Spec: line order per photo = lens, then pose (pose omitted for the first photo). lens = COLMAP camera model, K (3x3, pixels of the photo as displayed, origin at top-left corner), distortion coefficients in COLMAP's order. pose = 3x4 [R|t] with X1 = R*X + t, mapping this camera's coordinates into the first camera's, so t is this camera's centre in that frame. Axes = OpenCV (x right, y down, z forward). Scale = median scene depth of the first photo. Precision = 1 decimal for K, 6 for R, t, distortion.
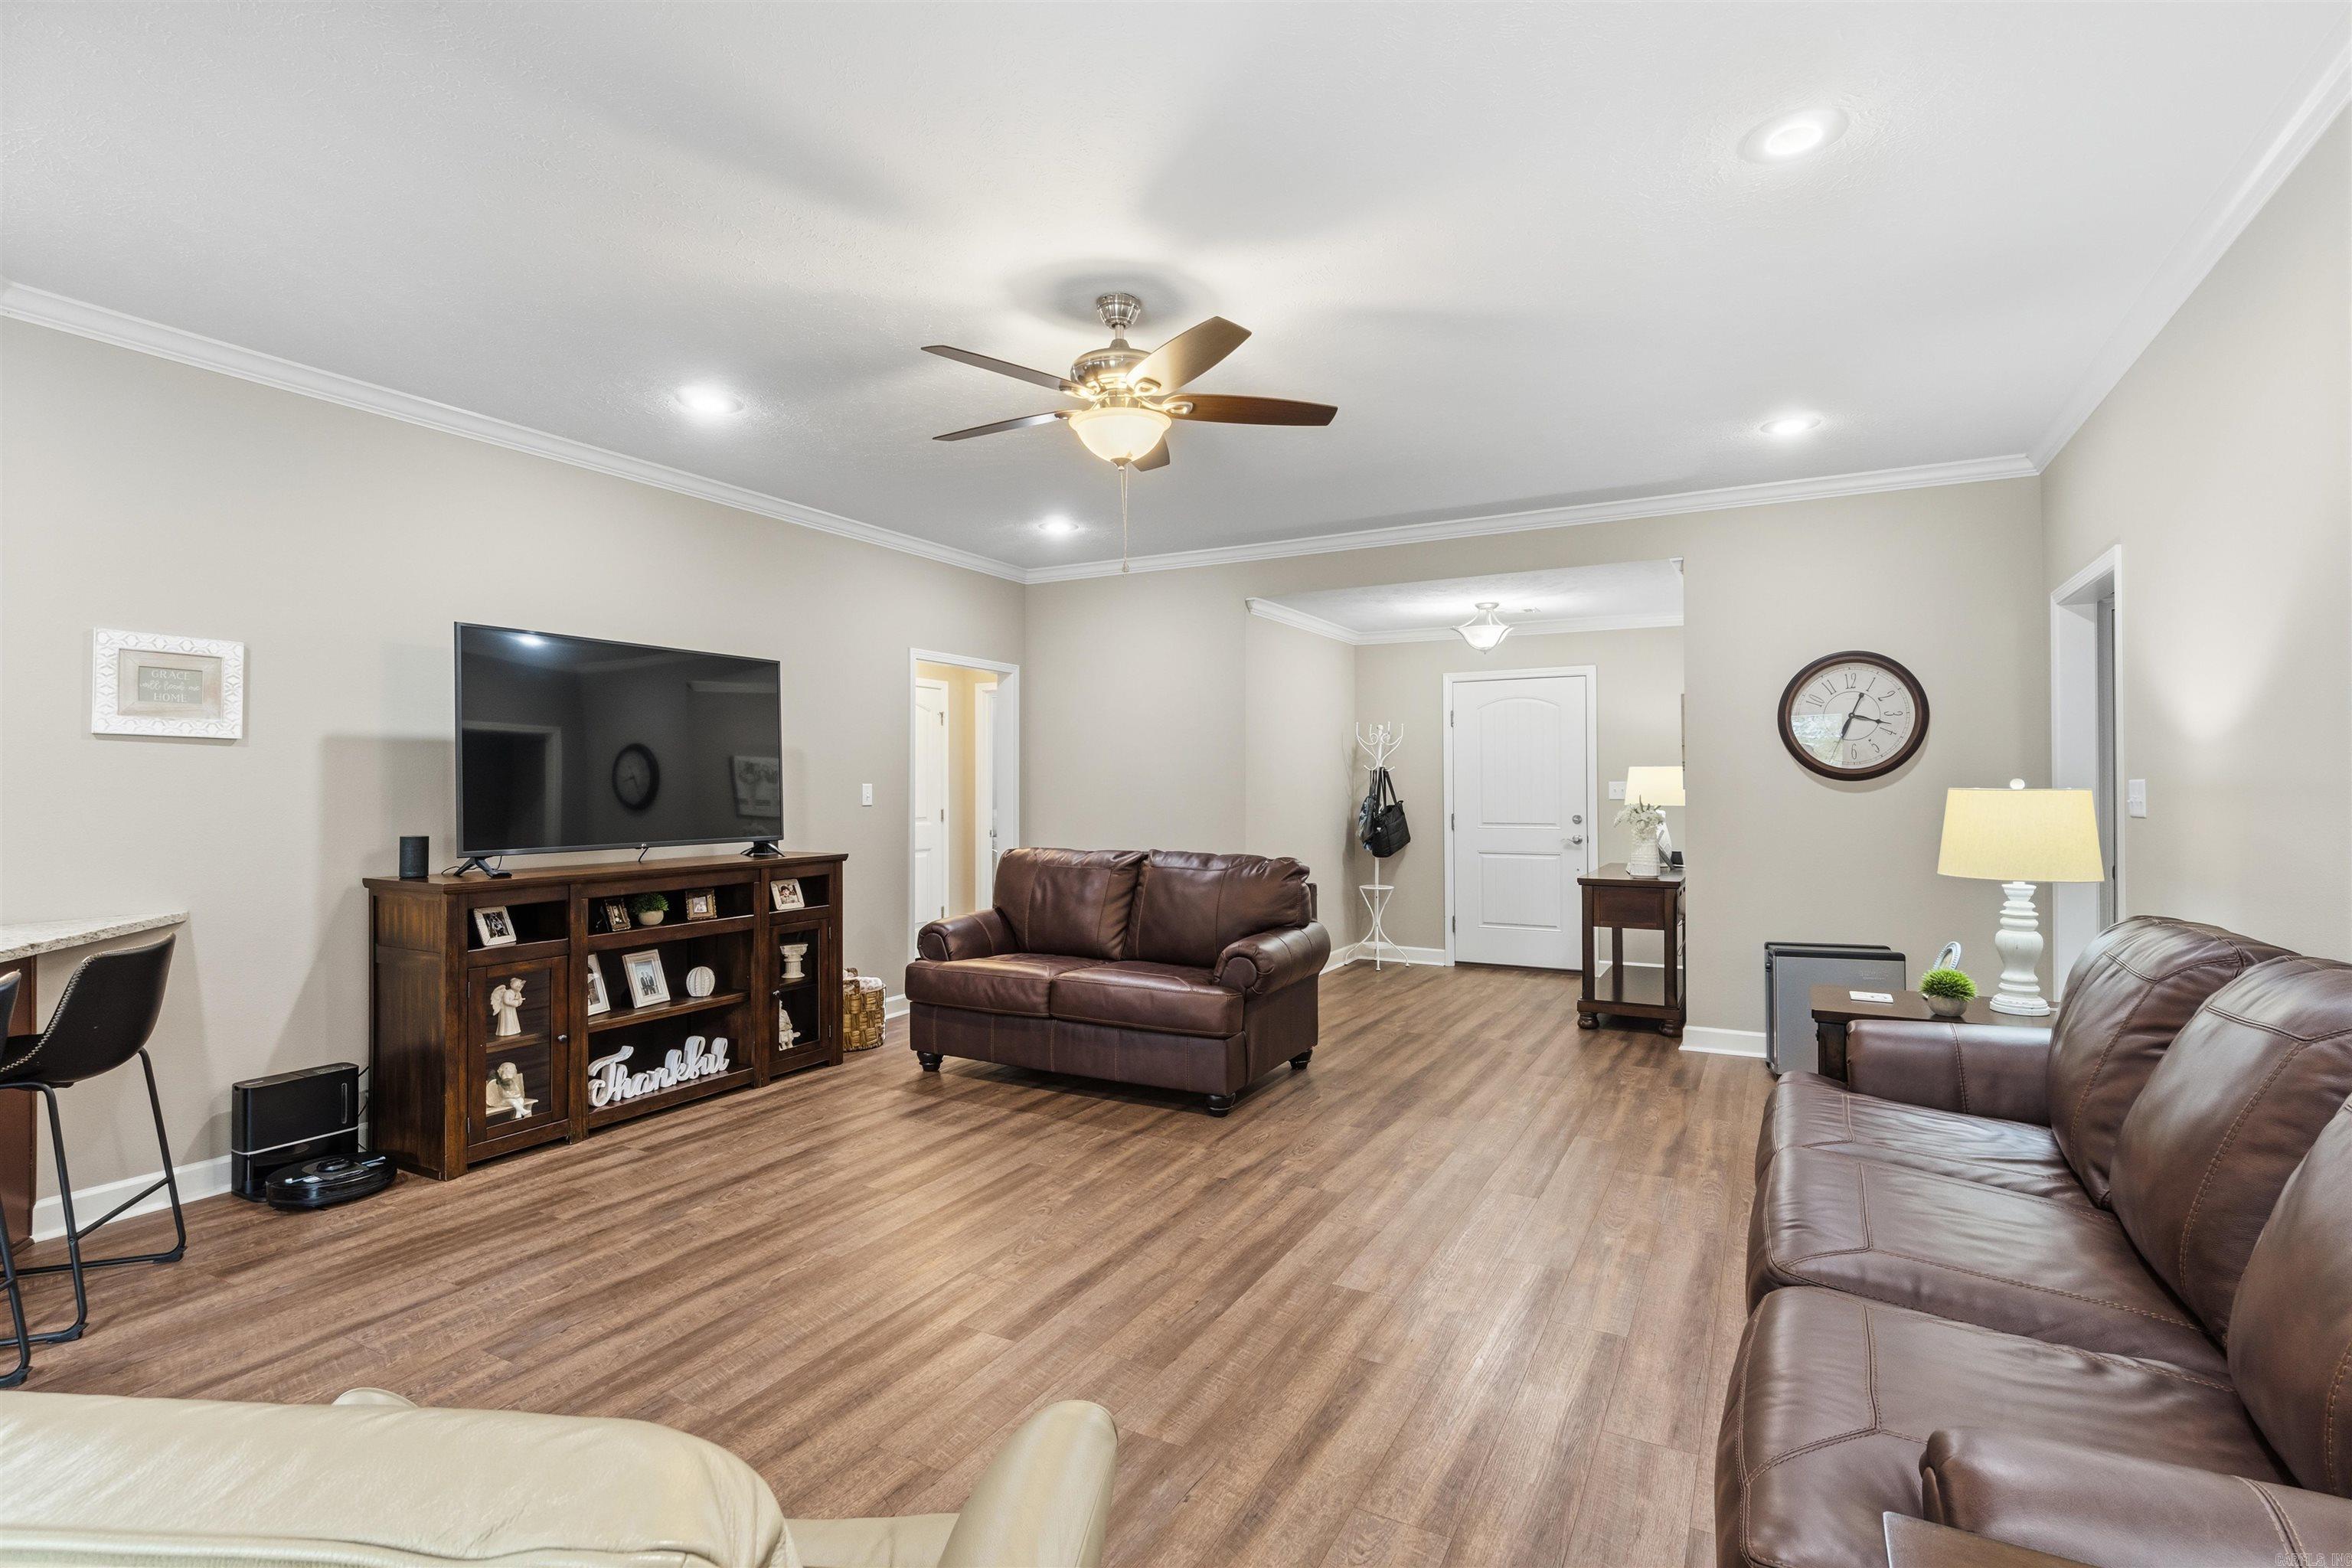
lens RADIAL K [[1099.6, 0, 1185.4], [0, 1099.6, 779.3], [0, 0, 1]] dist [-0.002604, -0.000498]
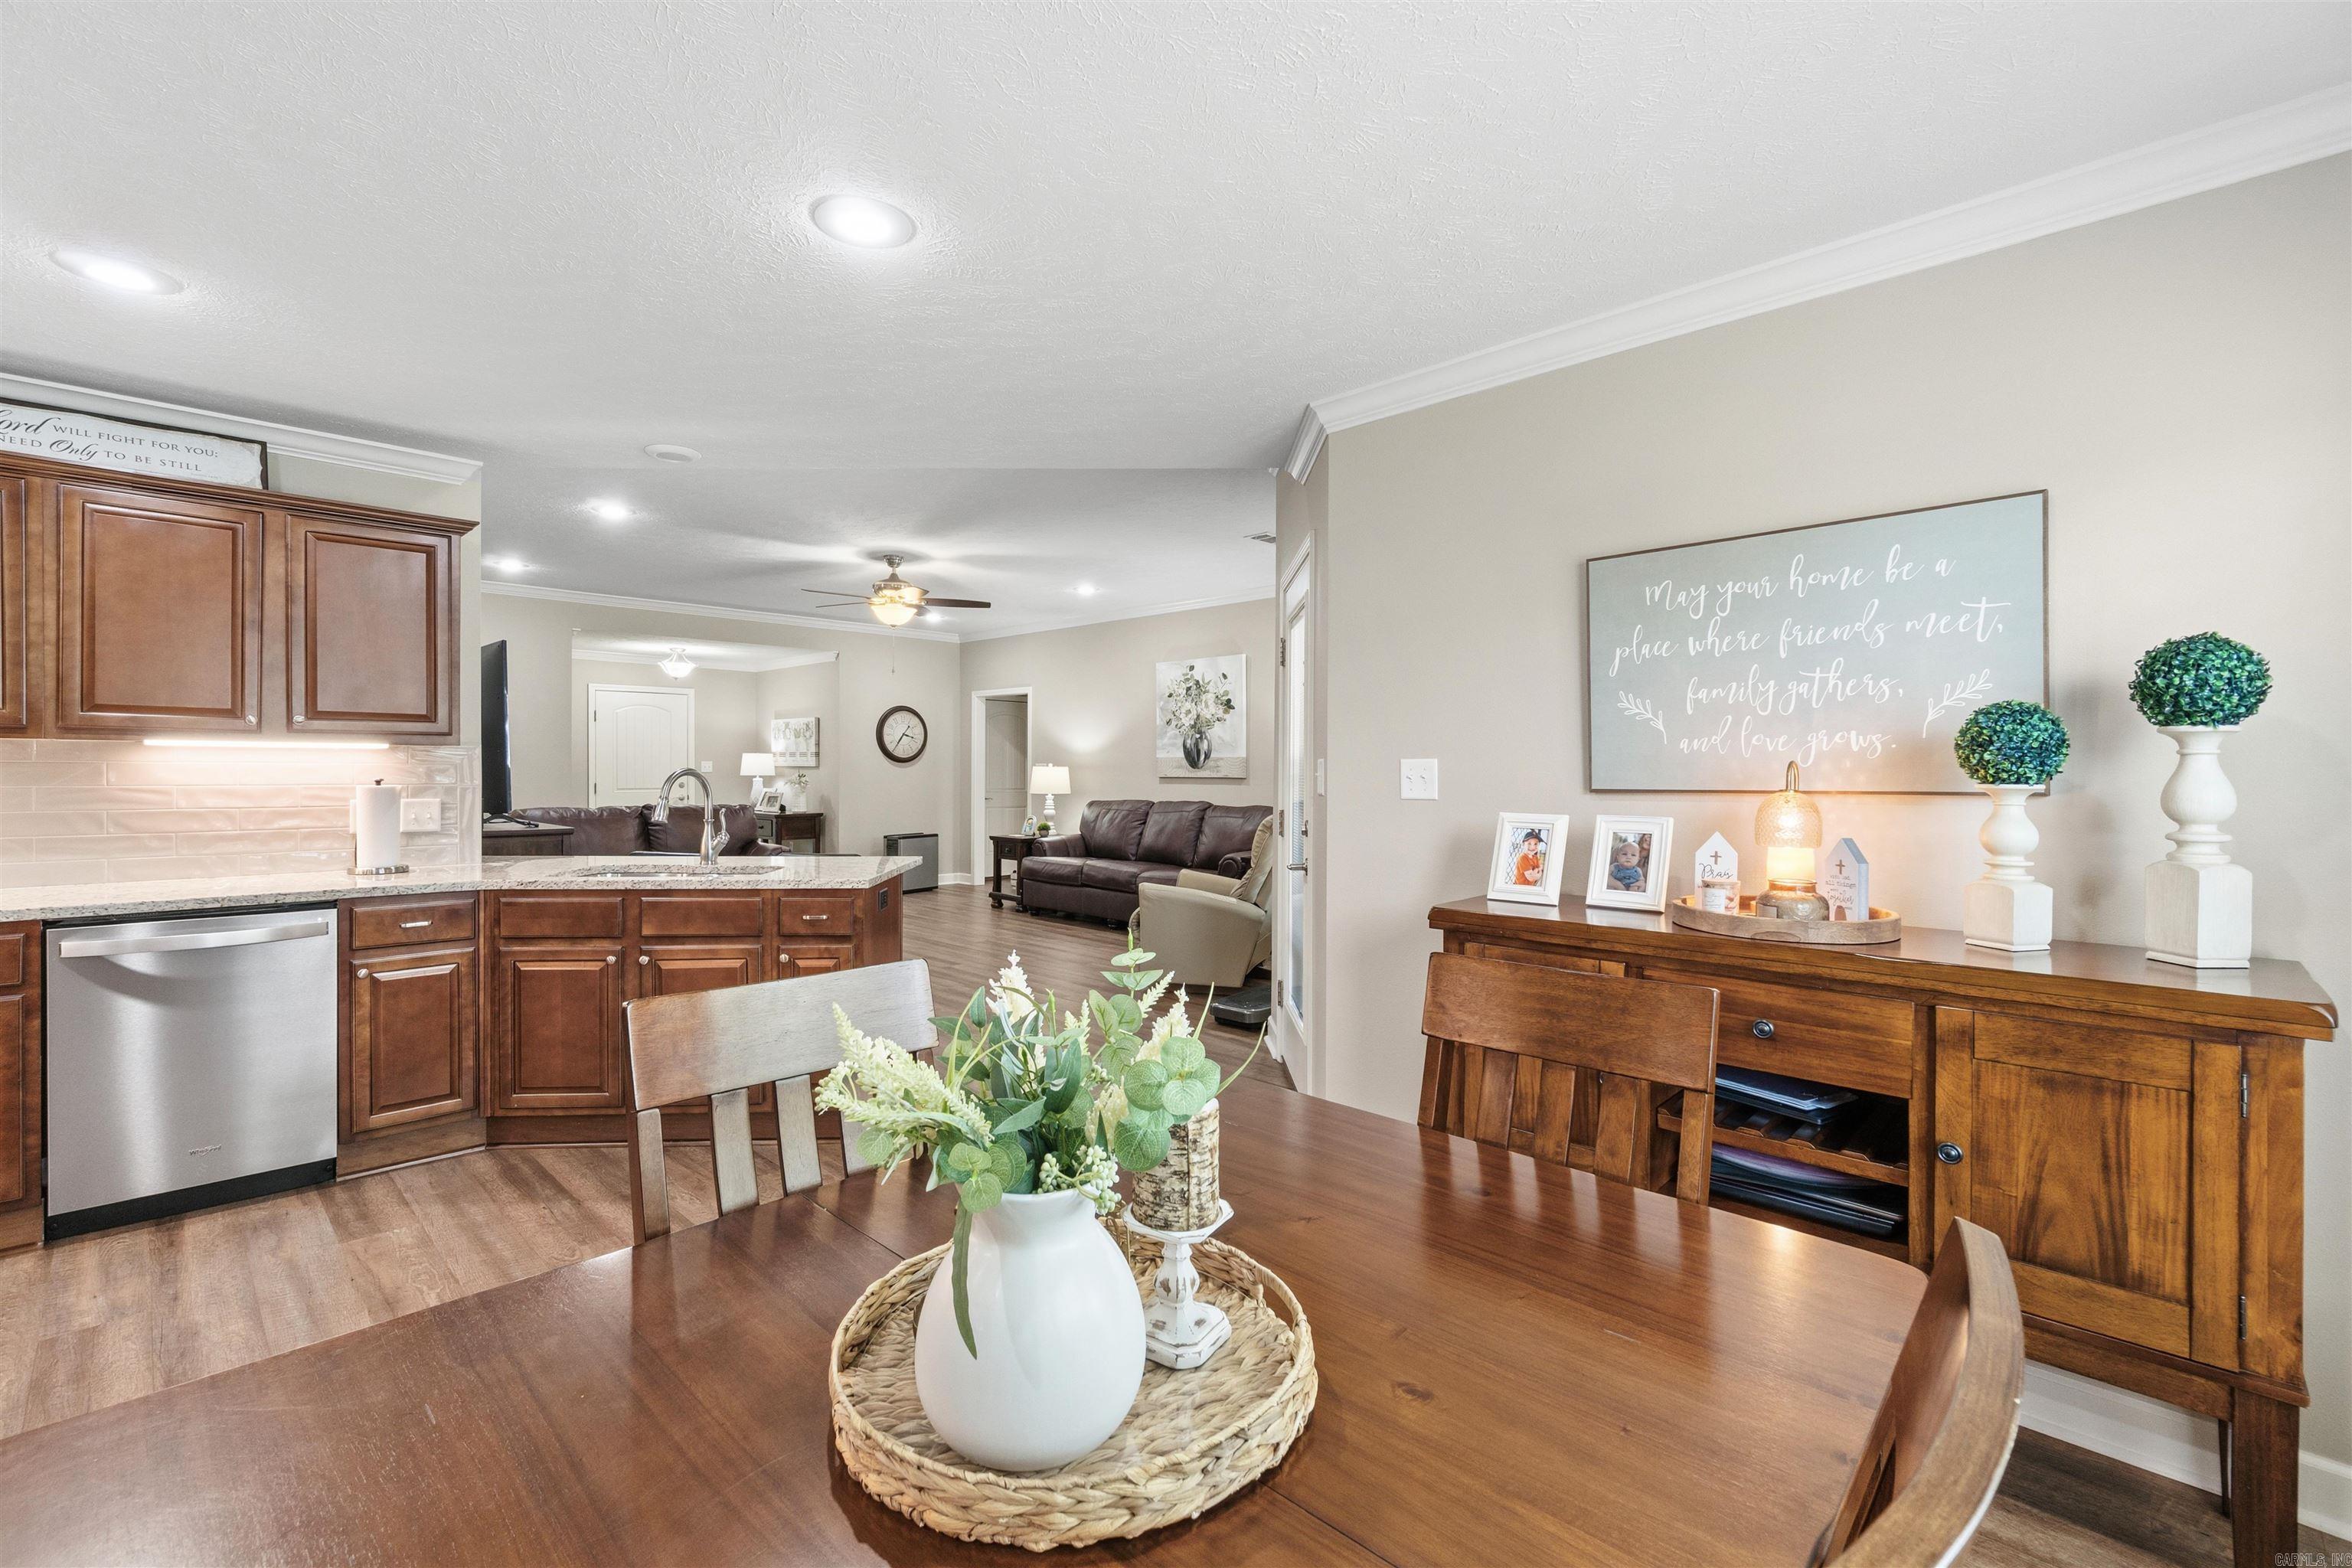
lens RADIAL K [[1021.7, 0, 1144.0], [0, 1021.7, 771.1], [0, 0, 1]] dist [-0.003762, -0.001311]
pose [[0.307638, -0.000677, 0.951503, -1.456042], [-0.012133, 0.999916, 0.004635, 0.003527], [-0.951426, -0.012970, 0.307604, -0.142001]]
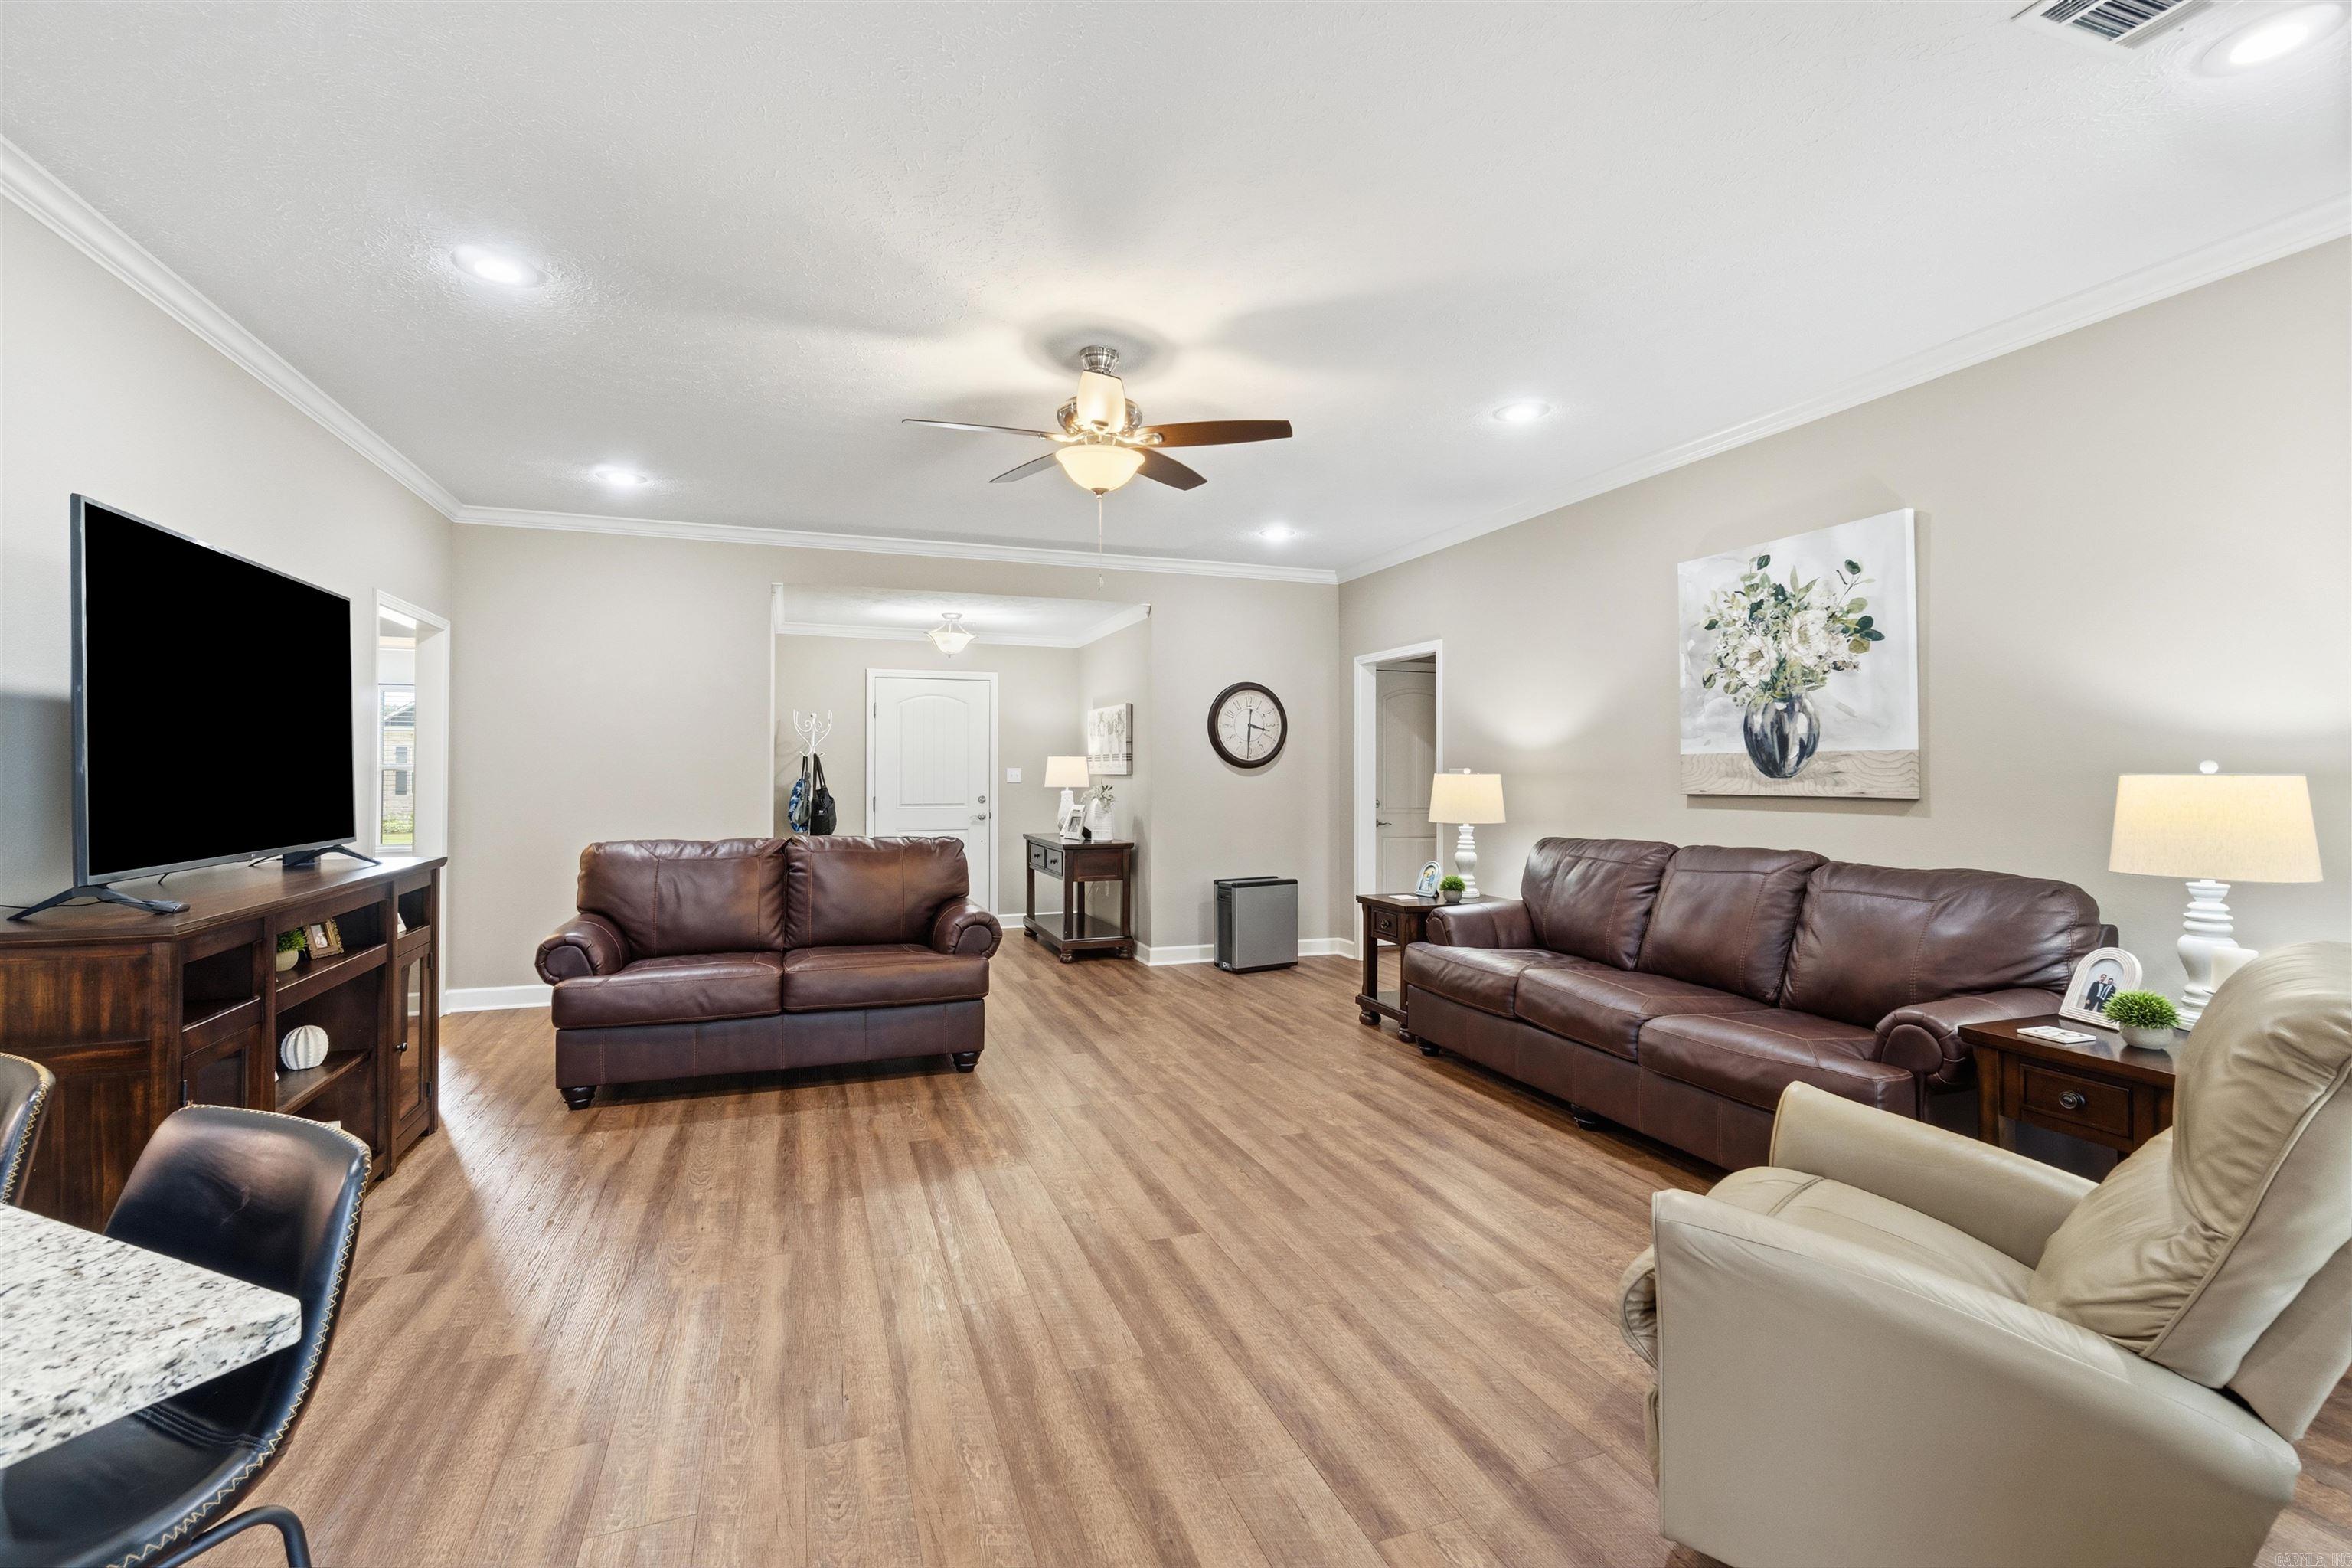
lens RADIAL K [[1021.7, 0, 1190.9], [0, 1021.7, 761.8], [0, 0, 1]] dist [-0.003762, -0.001311]
pose [[0.667202, 0.008505, 0.744829, -0.575777], [-0.005852, 0.999964, -0.006177, 0.001718], [-0.744854, -0.000237, 0.667227, 0.151426]]
